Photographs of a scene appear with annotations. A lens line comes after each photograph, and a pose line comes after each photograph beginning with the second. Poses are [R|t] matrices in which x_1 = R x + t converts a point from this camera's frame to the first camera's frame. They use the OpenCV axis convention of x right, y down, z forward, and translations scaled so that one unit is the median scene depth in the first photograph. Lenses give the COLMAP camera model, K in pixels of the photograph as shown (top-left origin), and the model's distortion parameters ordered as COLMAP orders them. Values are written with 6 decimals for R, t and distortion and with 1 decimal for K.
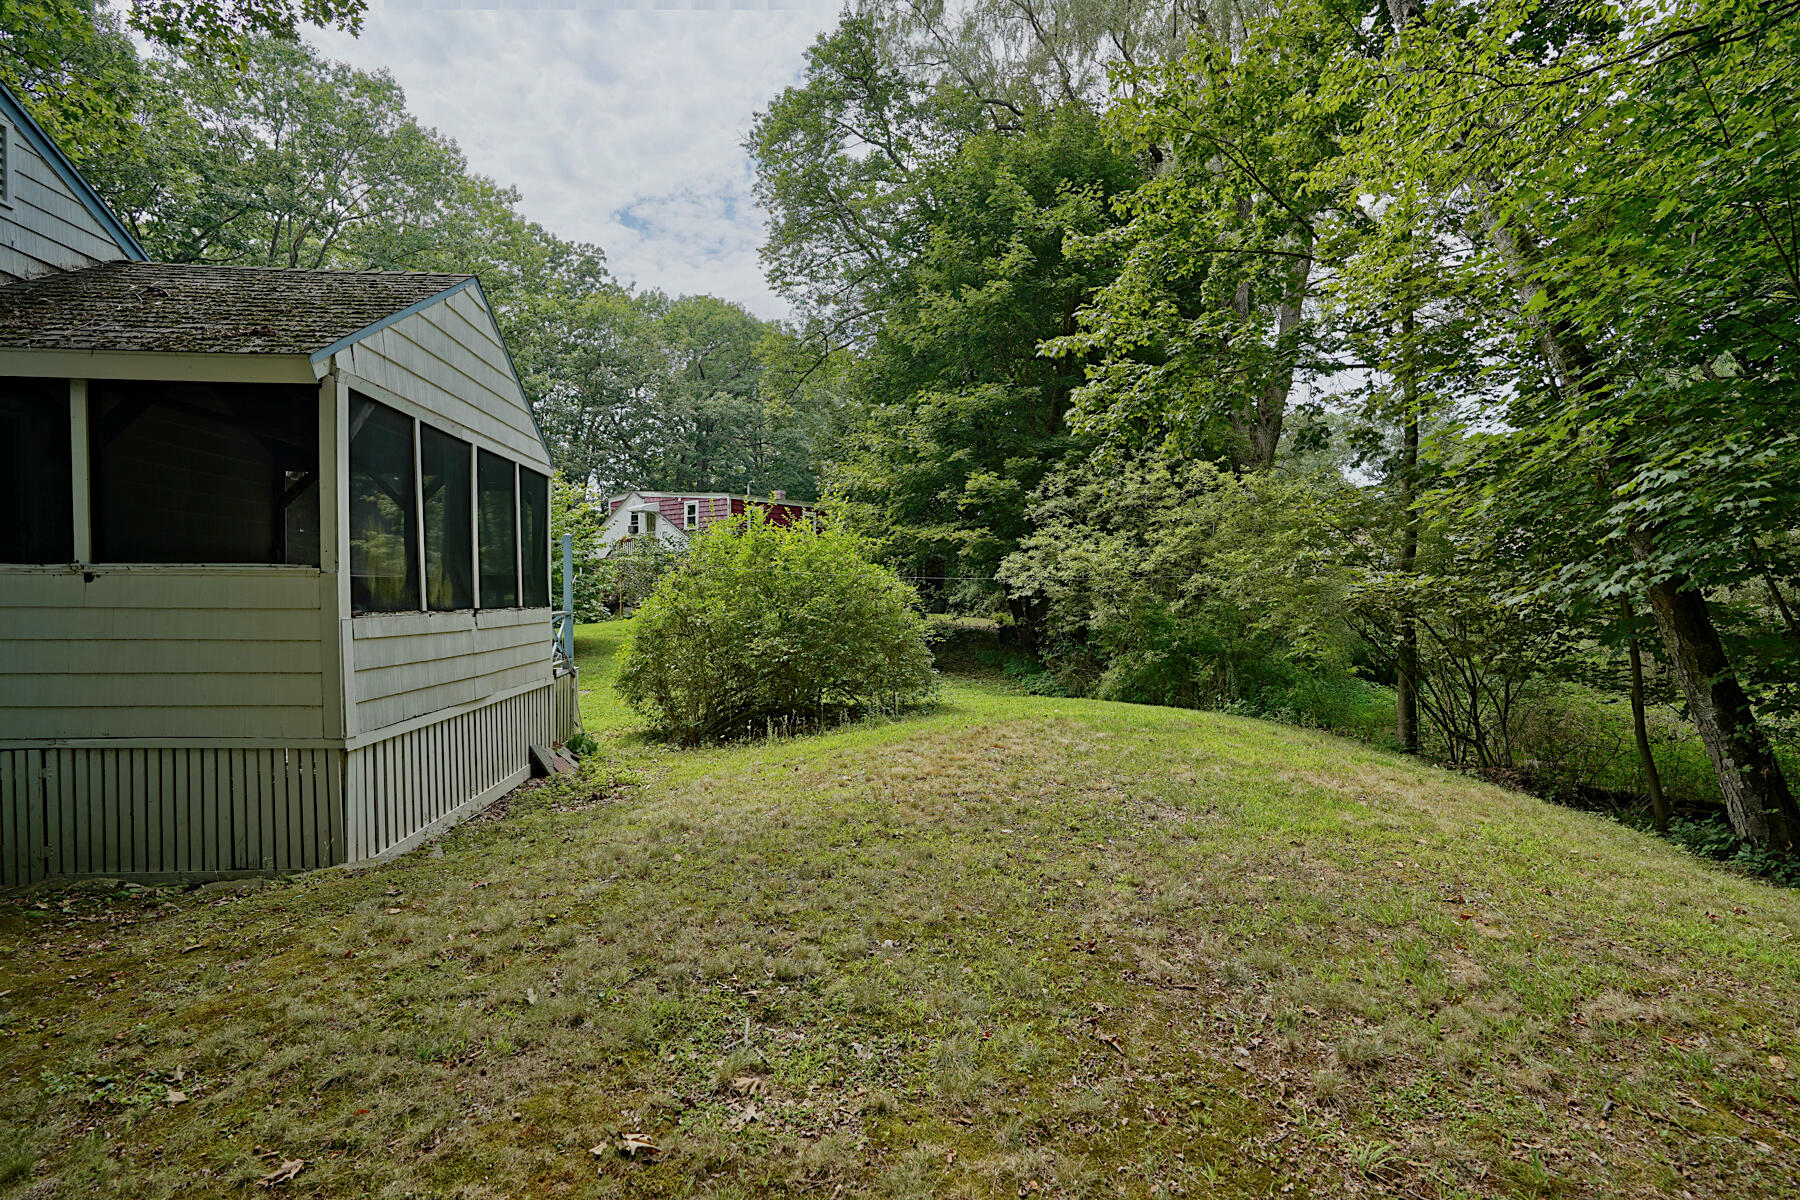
lens RADIAL K [[841.0, 0, 895.0], [0, 841.0, 592.8], [0, 0, 1]] dist [-0.068685, 0.027214]
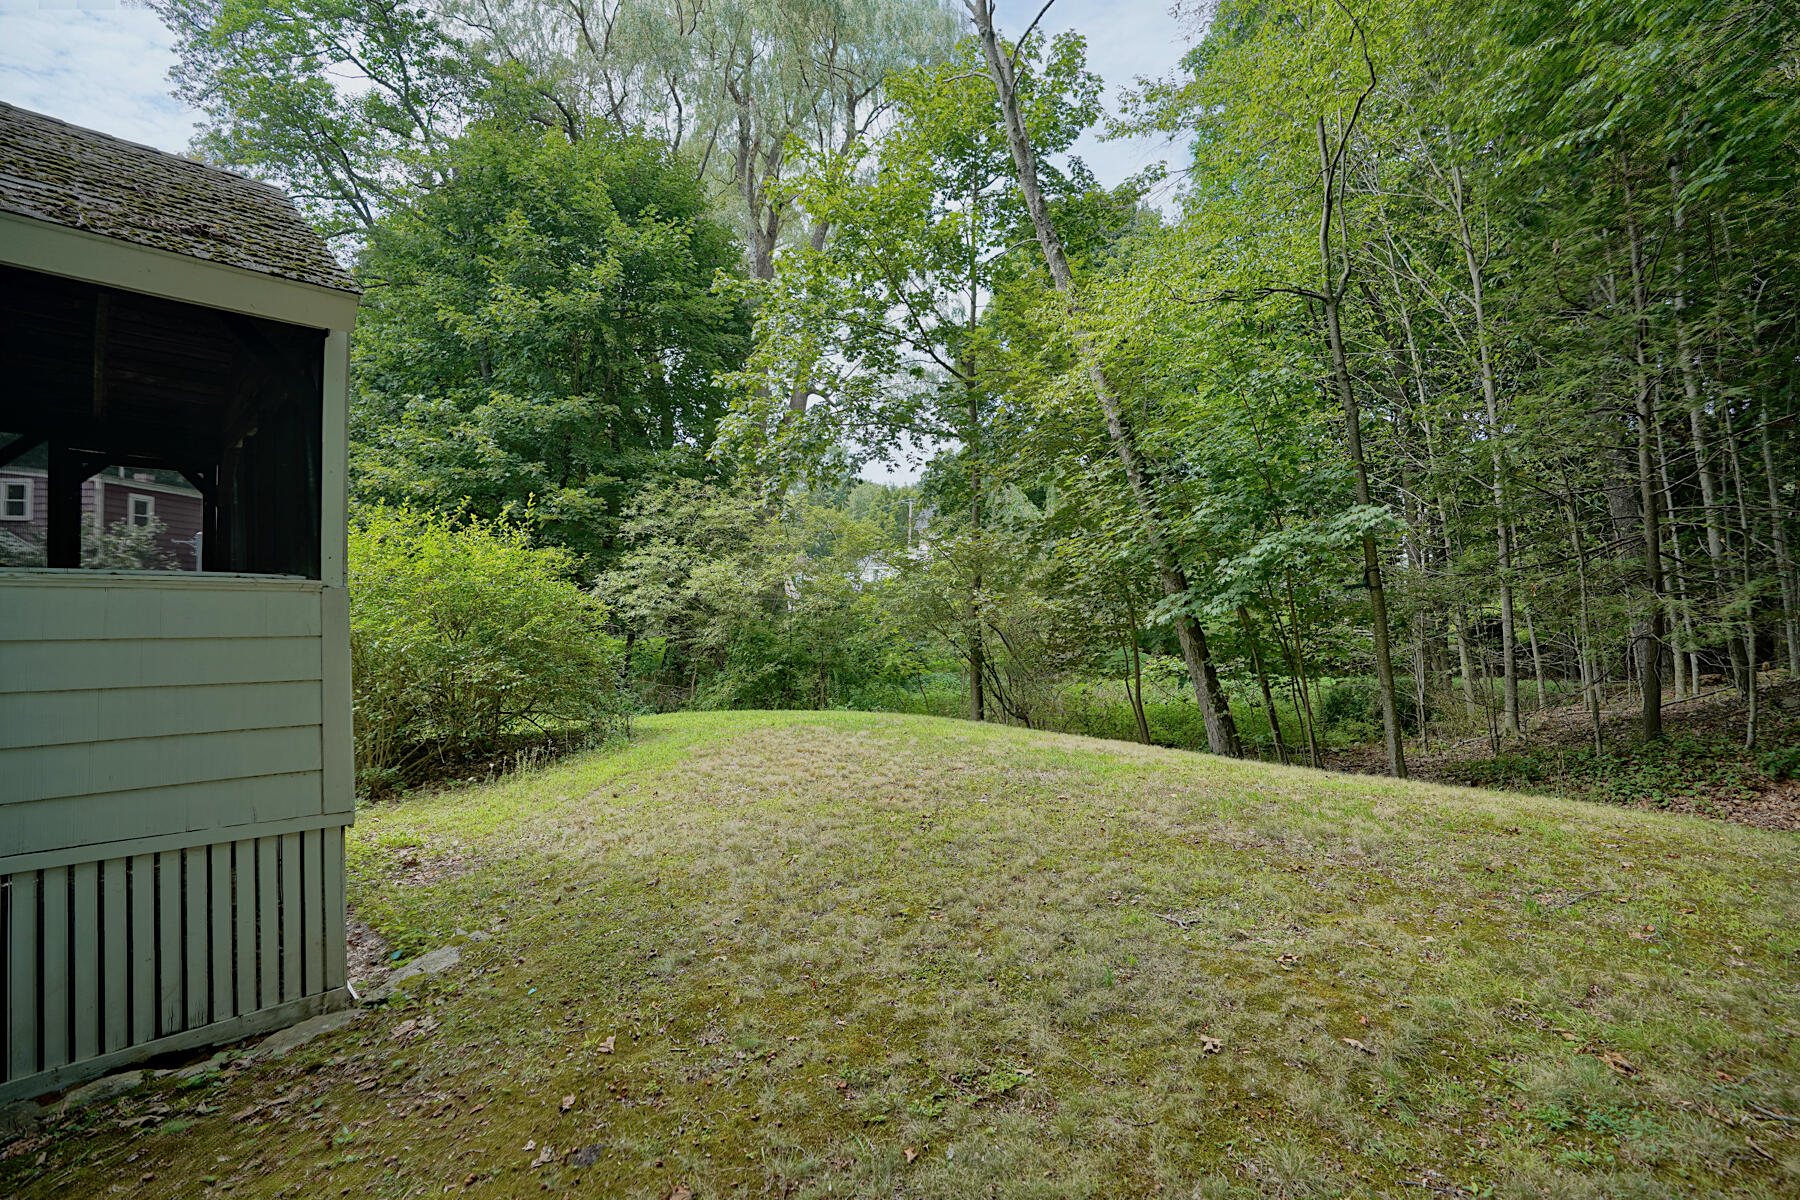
lens RADIAL K [[841.0, 0, 891.5], [0, 841.0, 608.0], [0, 0, 1]] dist [-0.068685, 0.027214]
pose [[0.761613, 0.002494, 0.648027, -0.245169], [-0.000341, 0.999994, -0.003448, -0.000715], [-0.648032, 0.002405, 0.761609, 0.037321]]
